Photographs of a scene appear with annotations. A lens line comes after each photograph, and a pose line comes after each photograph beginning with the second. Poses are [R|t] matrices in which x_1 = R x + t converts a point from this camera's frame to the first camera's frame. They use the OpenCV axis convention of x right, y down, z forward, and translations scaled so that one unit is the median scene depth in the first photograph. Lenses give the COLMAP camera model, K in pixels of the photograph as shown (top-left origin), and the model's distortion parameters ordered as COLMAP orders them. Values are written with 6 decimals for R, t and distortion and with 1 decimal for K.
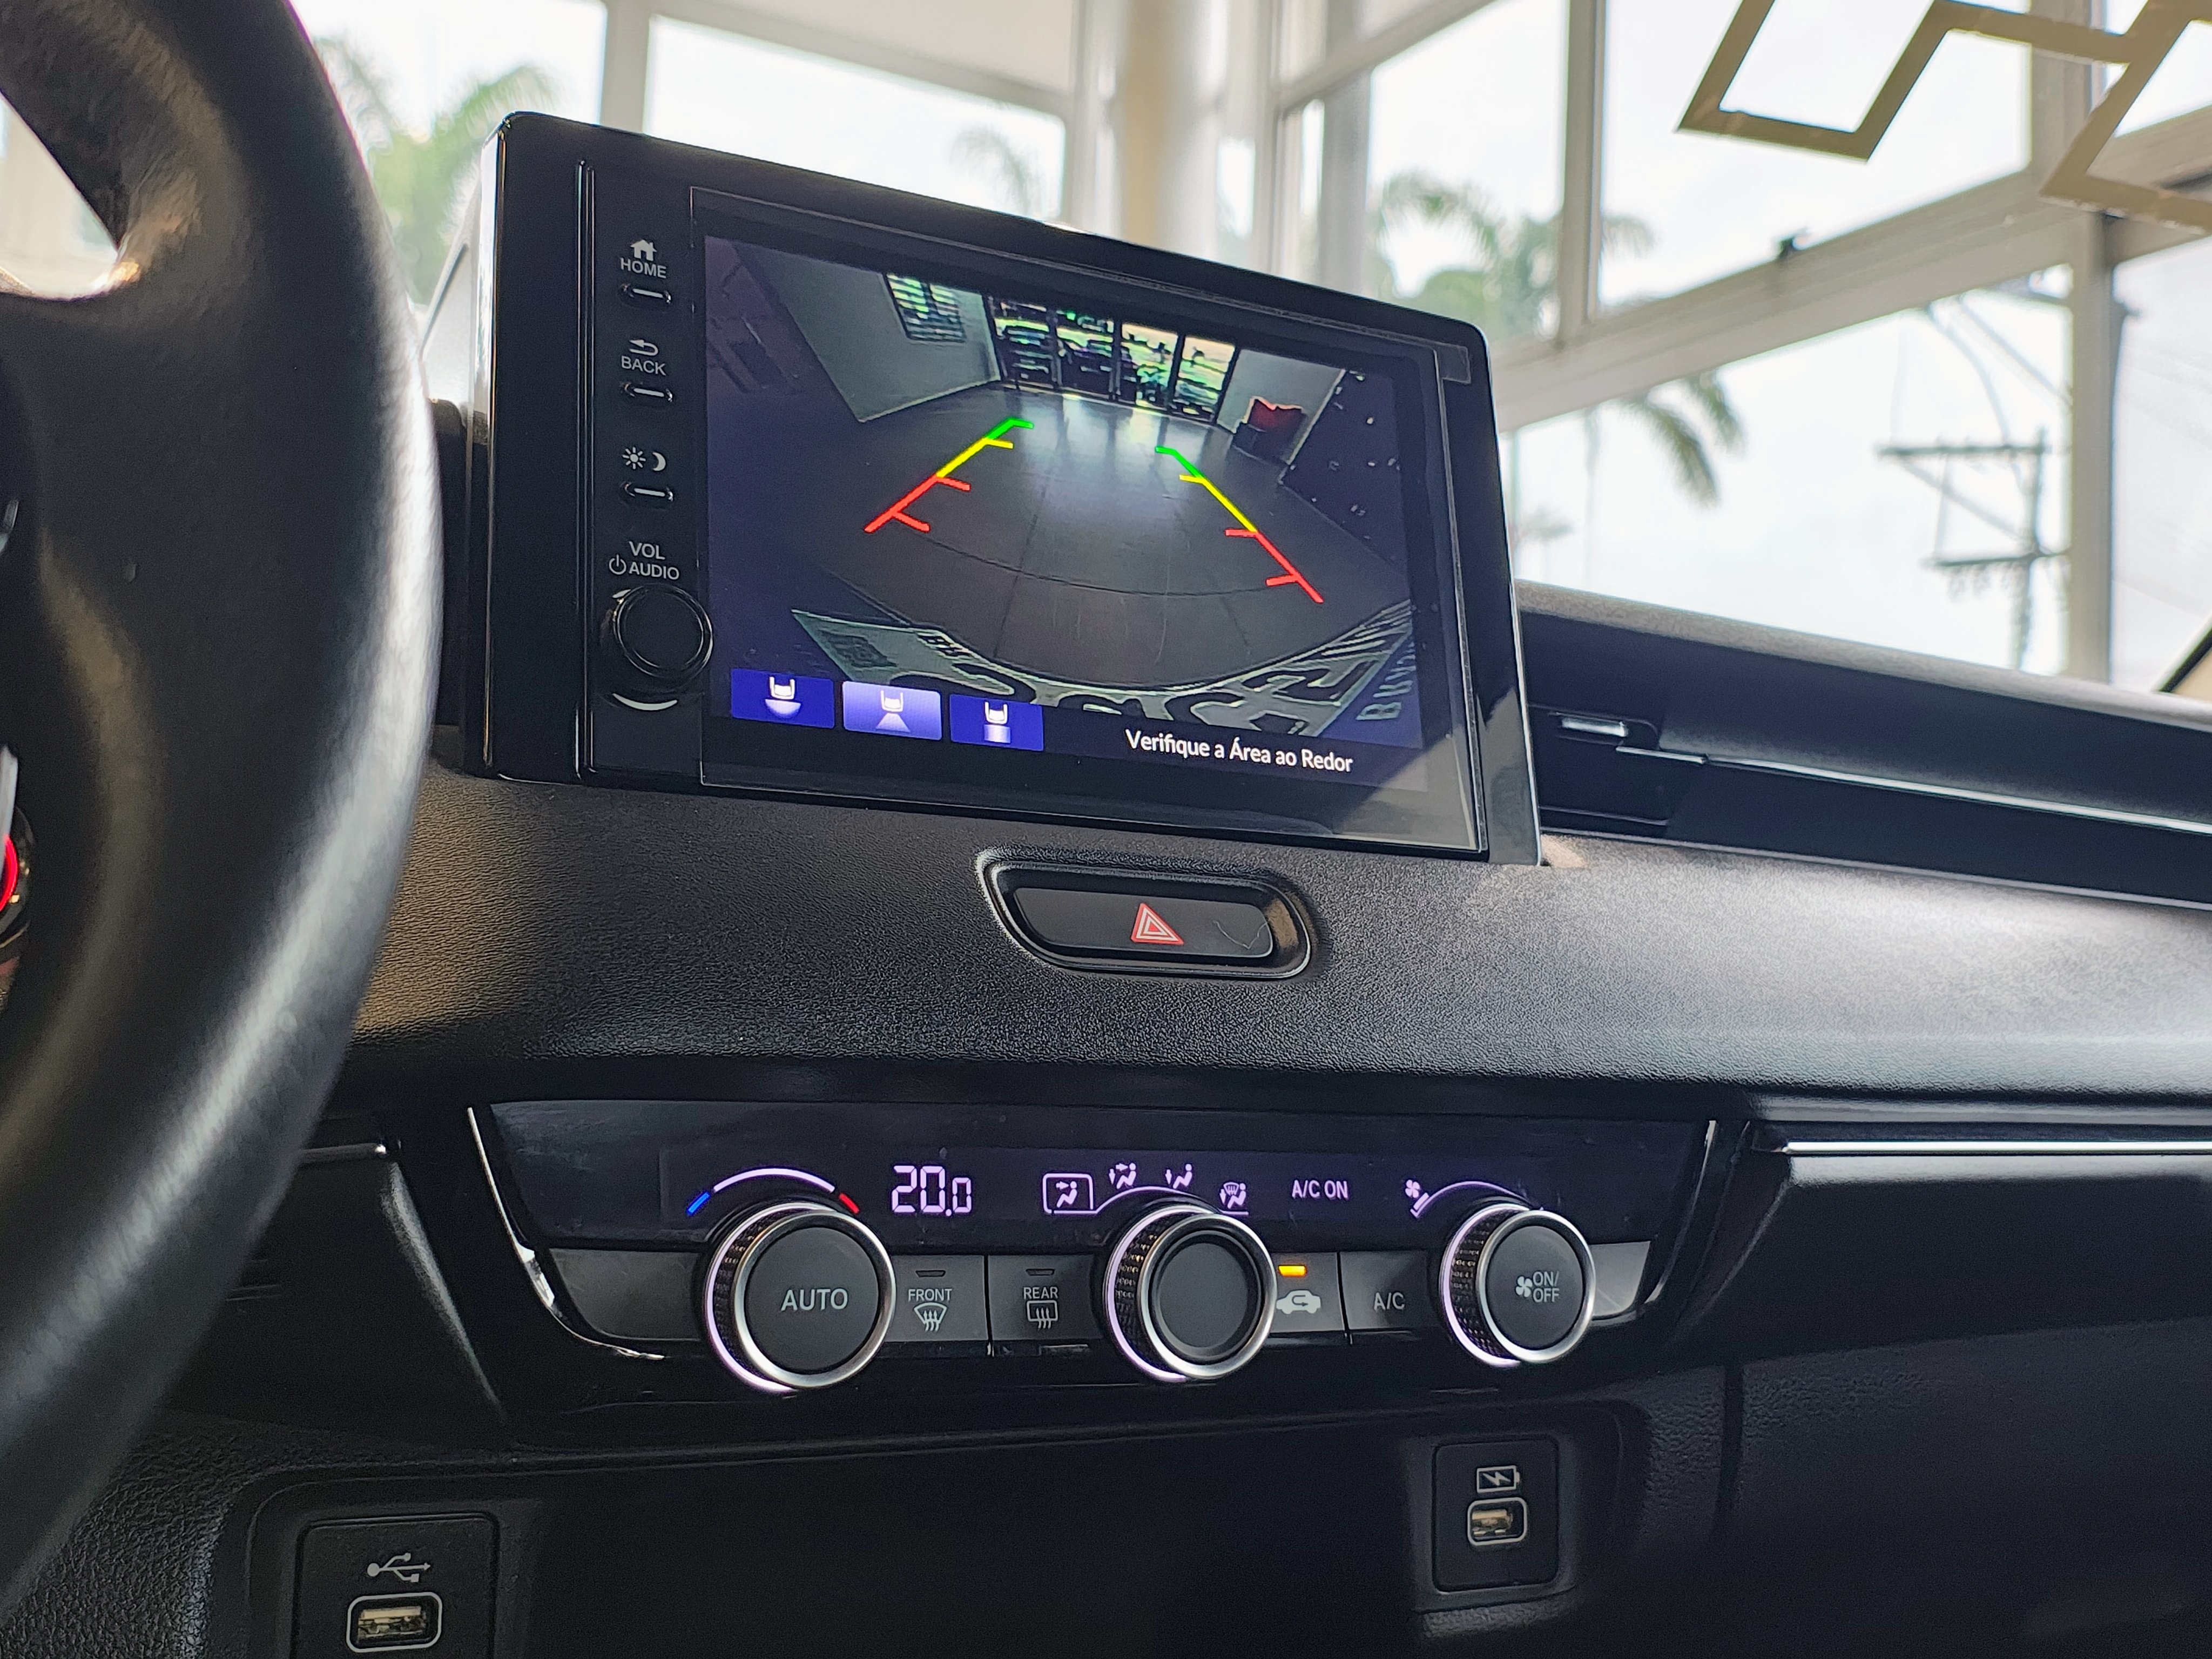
lens RADIAL K [[2325.8, 0, 1106.0], [0, 2325.8, 829.5], [0, 0, 1]] dist [0.040704, -0.005189]
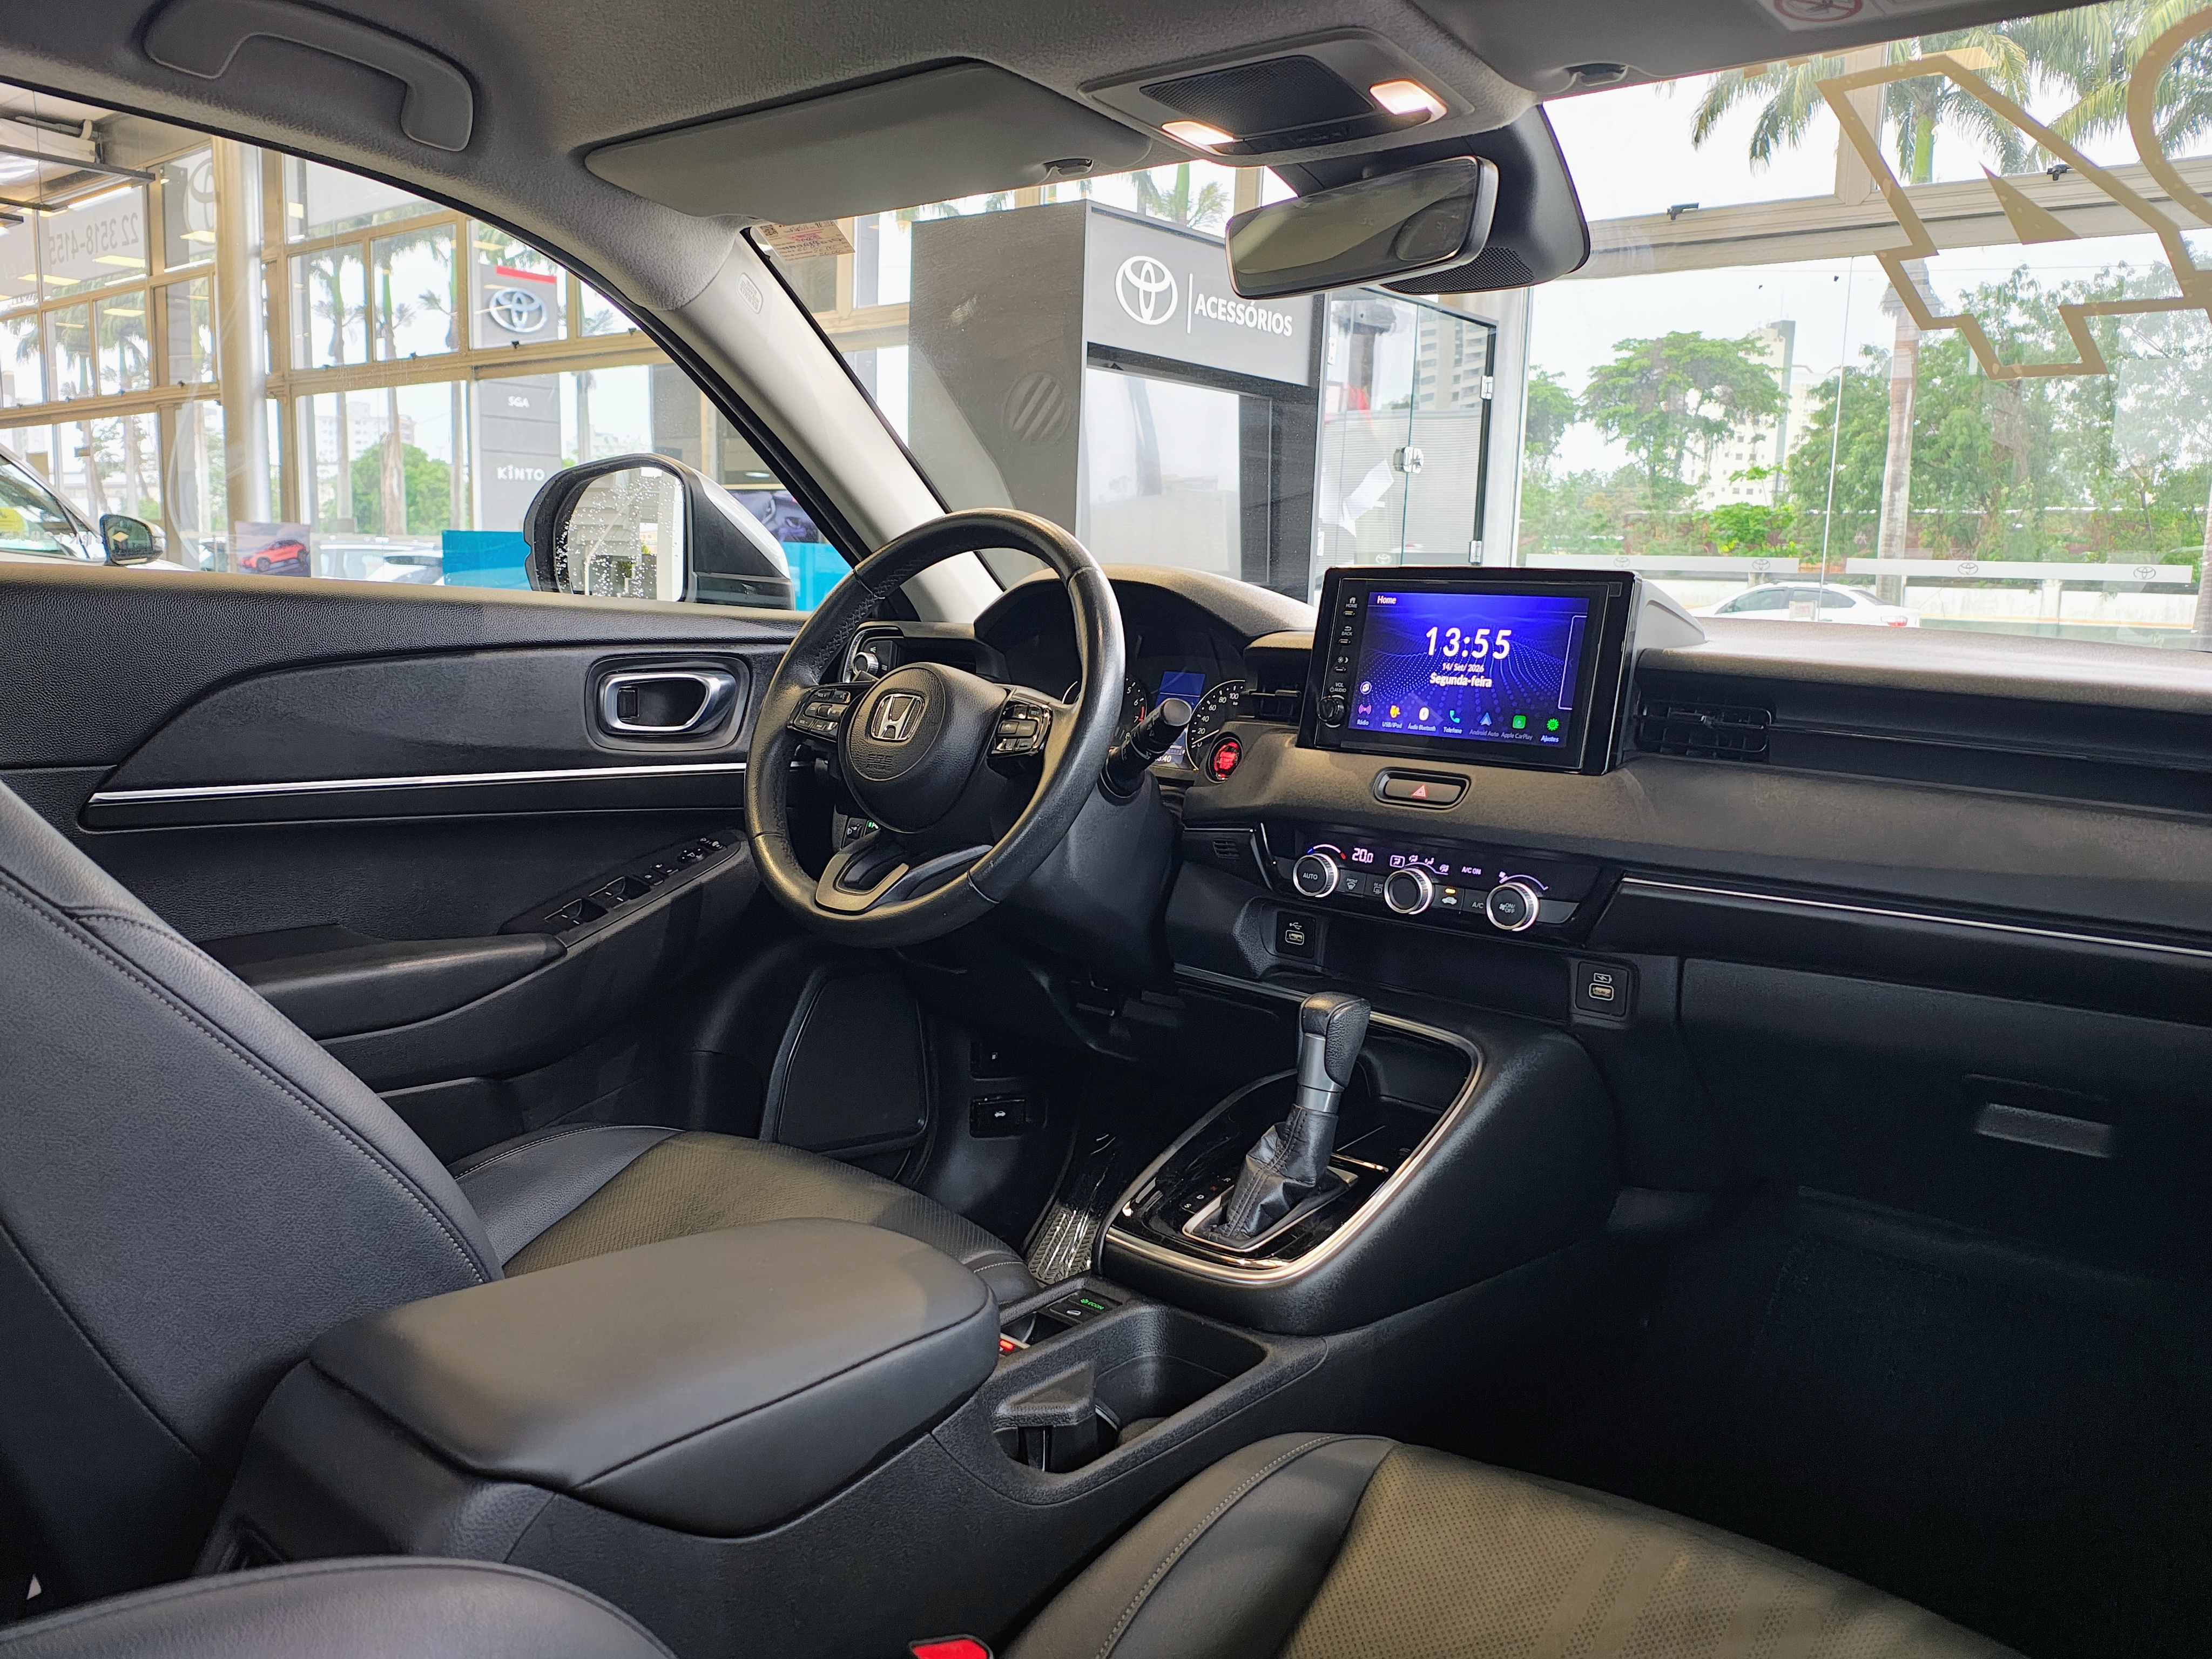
lens RADIAL K [[1606.0, 0, 1106.0], [0, 1606.0, 829.5], [0, 0, 1]] dist [0.047305, -0.000863]
pose [[0.395396, 0.109408, -0.911972, 2.117549], [0.061376, 0.987514, 0.145080, -0.293871], [0.916458, -0.113337, 0.383744, -0.412532]]
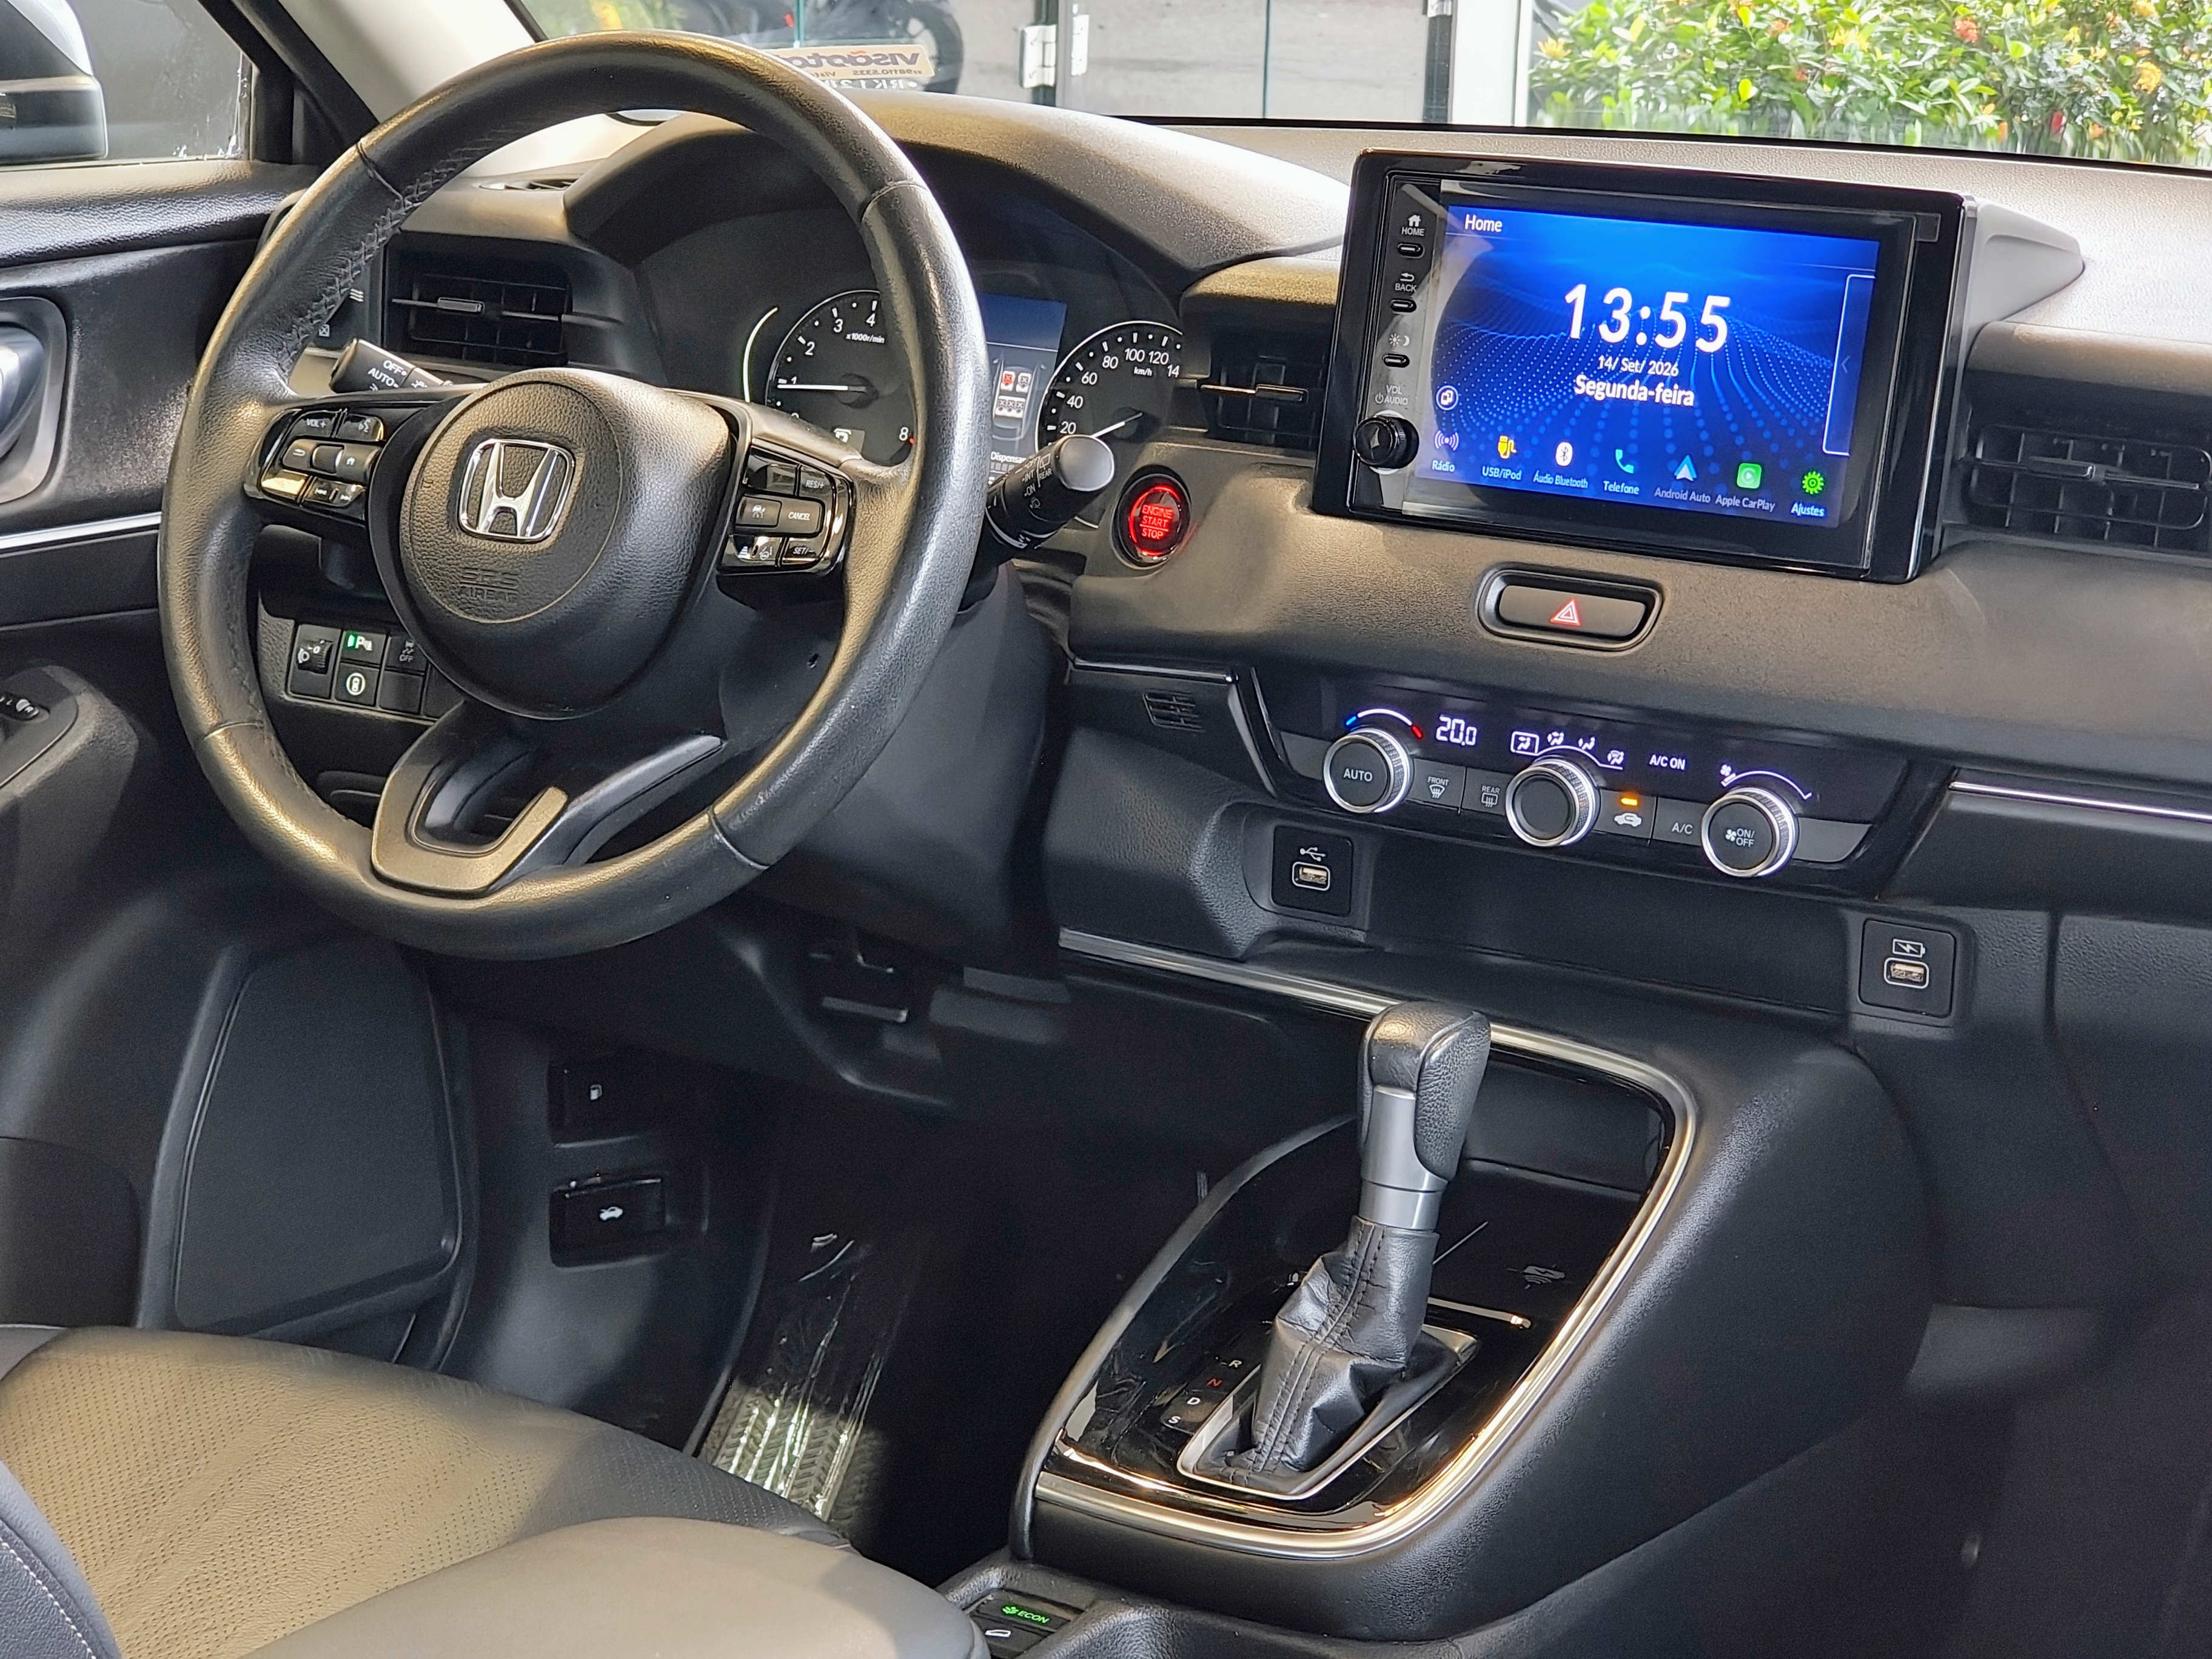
lens RADIAL K [[4306.1, 0, 1106.0], [0, 4306.1, 829.5], [0, 0, 1]] dist [-0.135716, 5.889510]
pose [[0.536545, 0.198025, -0.820308, 2.735967], [0.074877, 0.957071, 0.280015, -0.802183], [0.840543, -0.211663, 0.498684, -1.103302]]
